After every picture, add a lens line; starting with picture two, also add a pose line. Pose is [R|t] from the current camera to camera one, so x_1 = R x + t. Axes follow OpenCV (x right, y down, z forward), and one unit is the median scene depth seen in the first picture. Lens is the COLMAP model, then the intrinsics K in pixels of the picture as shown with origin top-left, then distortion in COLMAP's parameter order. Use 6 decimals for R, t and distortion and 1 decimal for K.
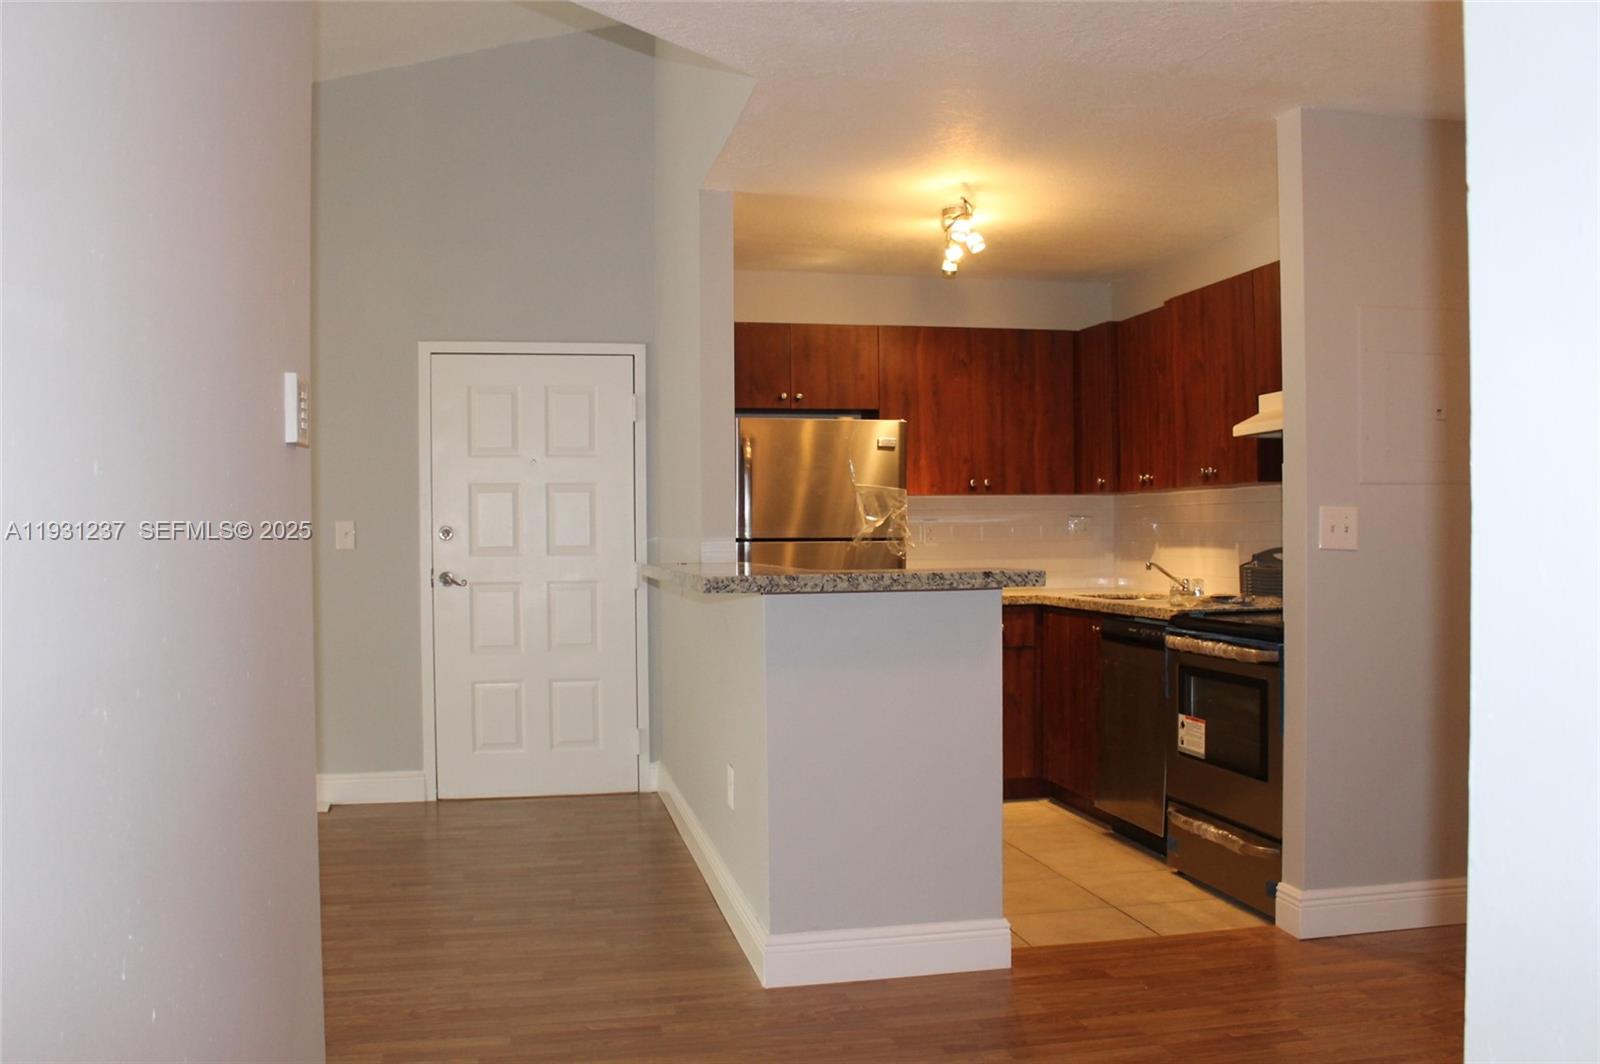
lens RADIAL K [[1368.4, 0, 800.0], [0, 1368.4, 532.0], [0, 0, 1]] dist [-0.171007, 0.157636]
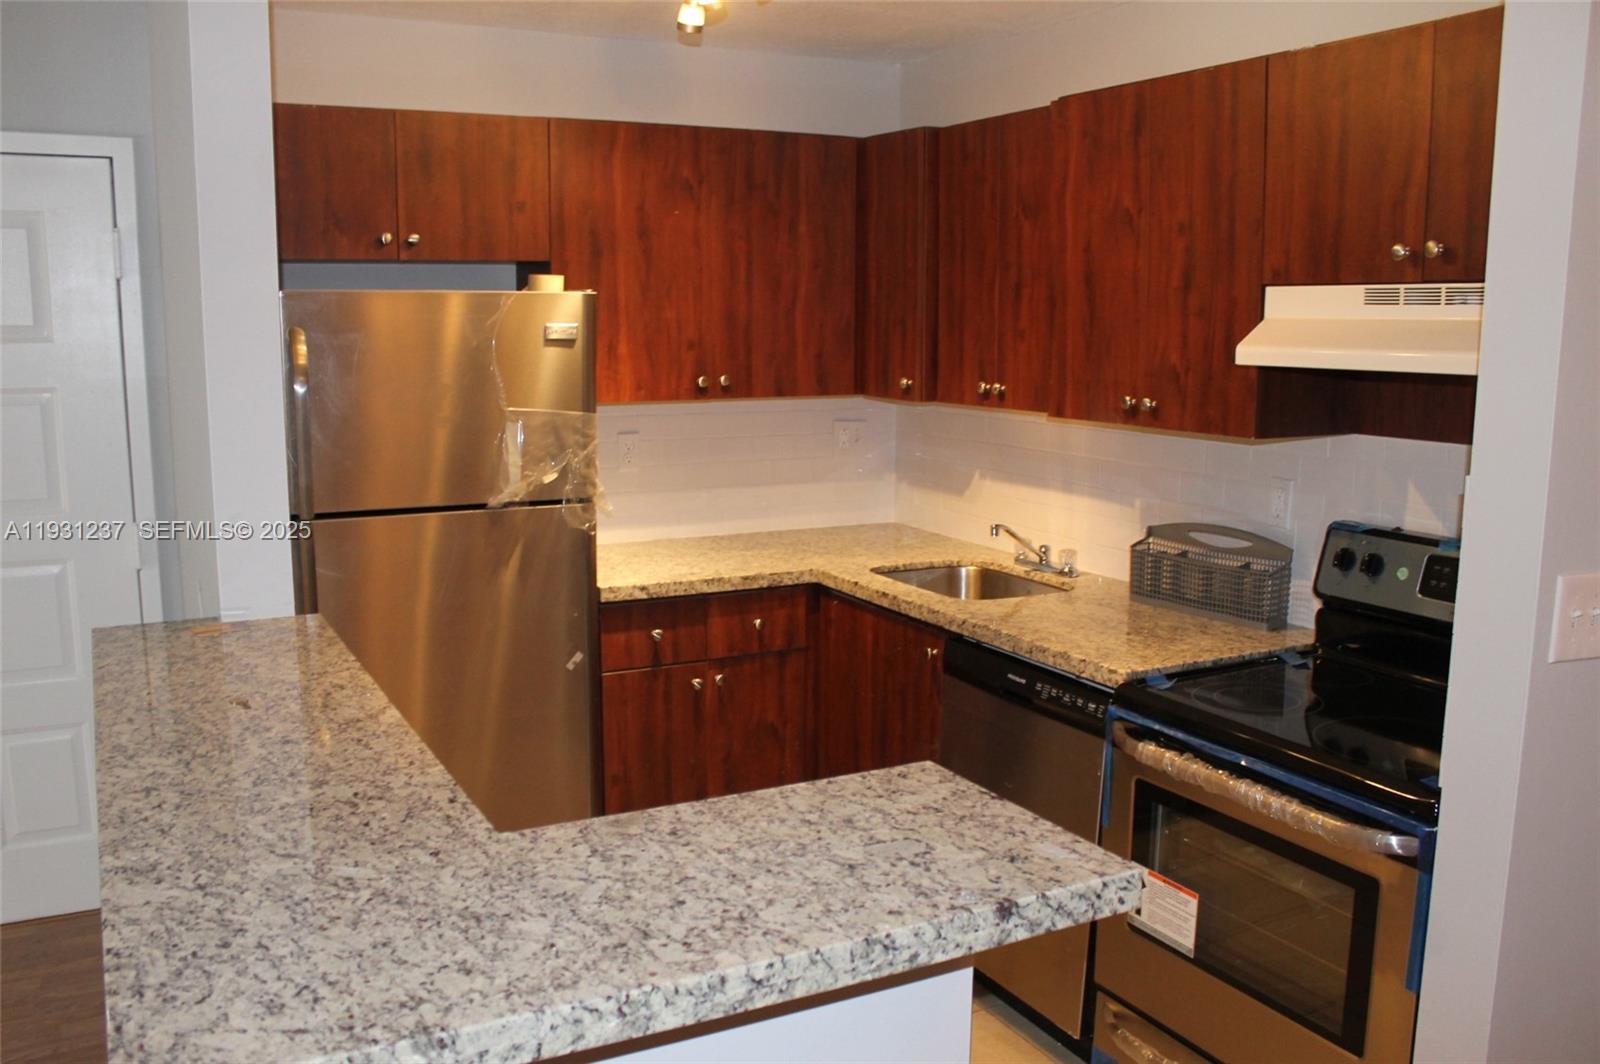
lens RADIAL K [[1368.4, 0, 800.0], [0, 1368.4, 532.0], [0, 0, 1]] dist [-0.171007, 0.157636]
pose [[0.961161, -0.032492, 0.274069, -0.002906], [-0.011217, 0.987626, 0.156425, -0.066803], [-0.275761, -0.153424, 0.948903, 0.393376]]
